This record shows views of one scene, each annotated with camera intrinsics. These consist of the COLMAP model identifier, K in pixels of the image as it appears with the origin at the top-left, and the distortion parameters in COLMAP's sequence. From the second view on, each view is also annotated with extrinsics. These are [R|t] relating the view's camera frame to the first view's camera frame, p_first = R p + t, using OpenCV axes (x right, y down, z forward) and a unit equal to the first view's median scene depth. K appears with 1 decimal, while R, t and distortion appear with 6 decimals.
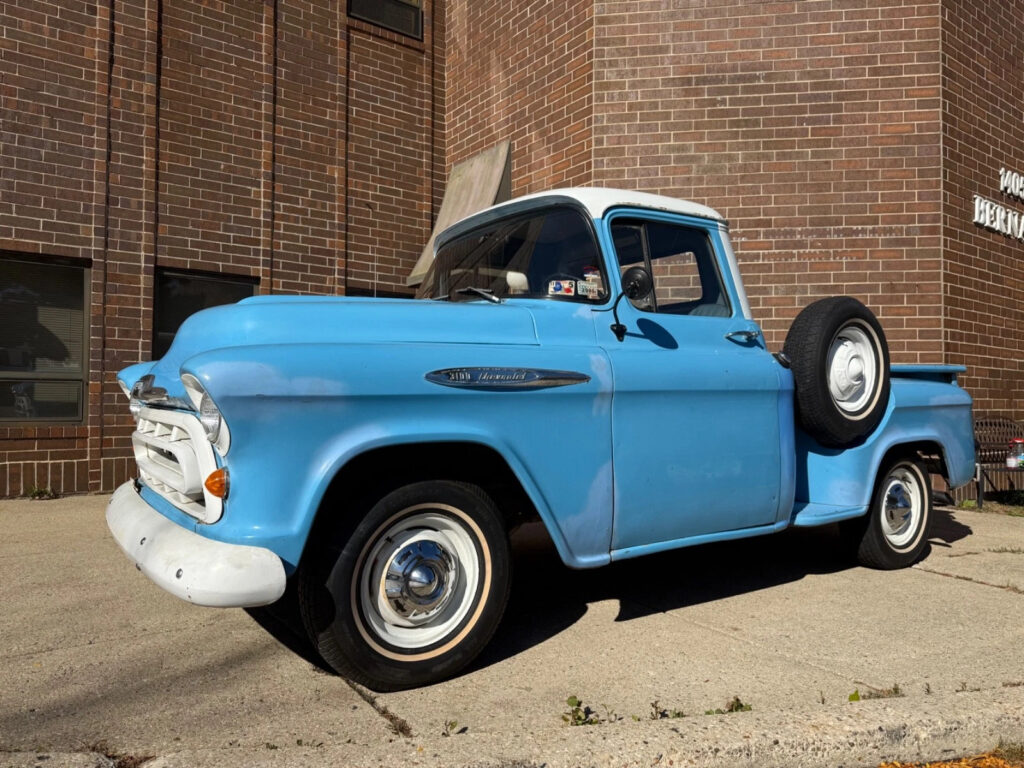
lens RADIAL K [[718.9, 0, 511.1], [0, 718.9, 389.6], [0, 0, 1]] dist [0.038889, -0.050859]
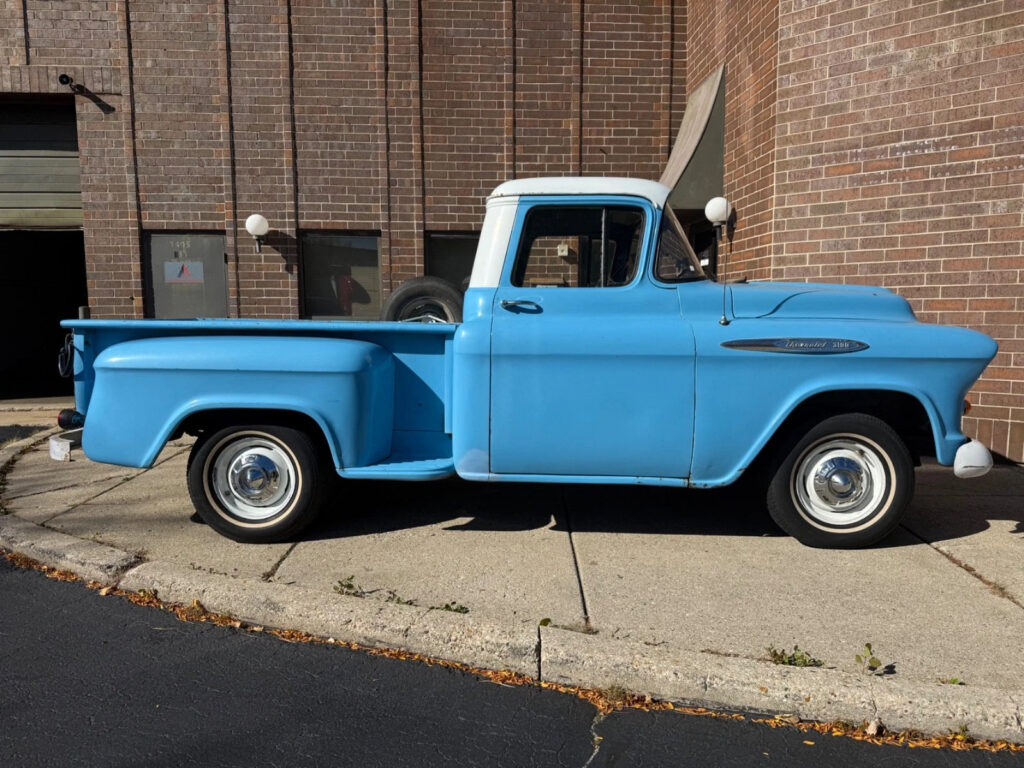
lens RADIAL K [[708.2, 0, 510.8], [0, 708.2, 397.5], [0, 0, 1]] dist [0.030259, -0.045873]
pose [[0.841880, 0.052352, -0.537119, 0.337844], [0.018871, 0.991819, 0.126250, -0.034105], [0.539335, -0.116423, 0.834005, 0.004209]]
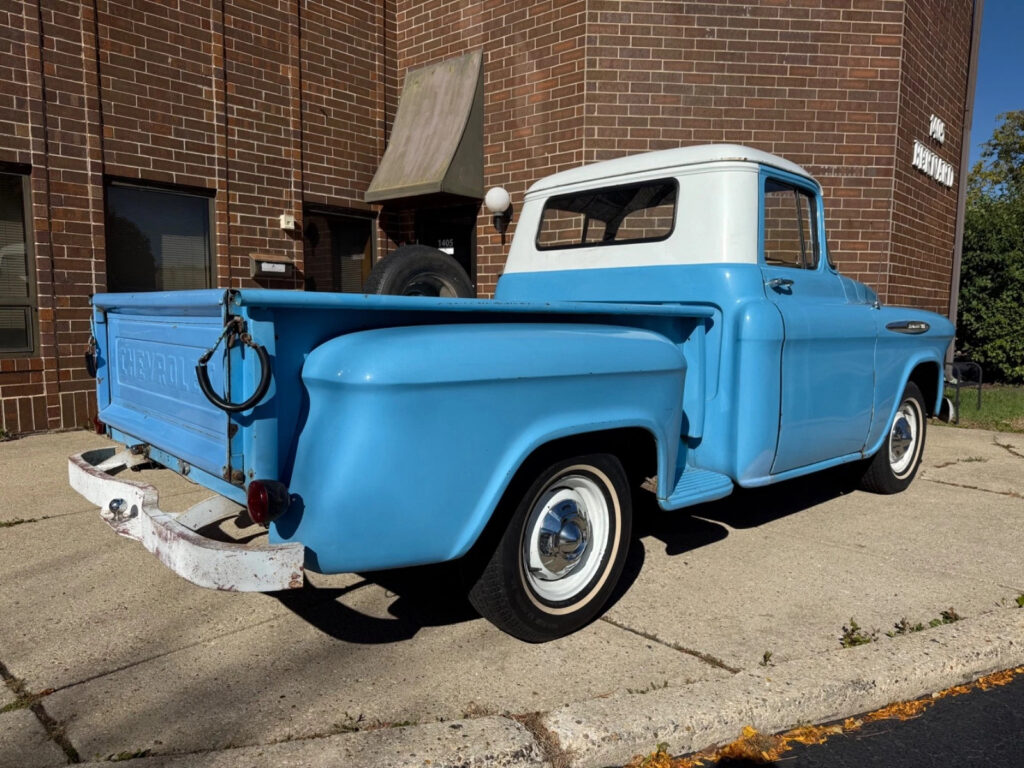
lens RADIAL K [[722.8, 0, 509.1], [0, 722.8, 388.5], [0, 0, 1]] dist [0.004207, -0.006072]
pose [[0.977536, -0.021540, 0.209666, -0.205819], [-0.005608, 0.991754, 0.128035, -0.028819], [-0.210694, -0.126334, 0.969354, 0.008249]]
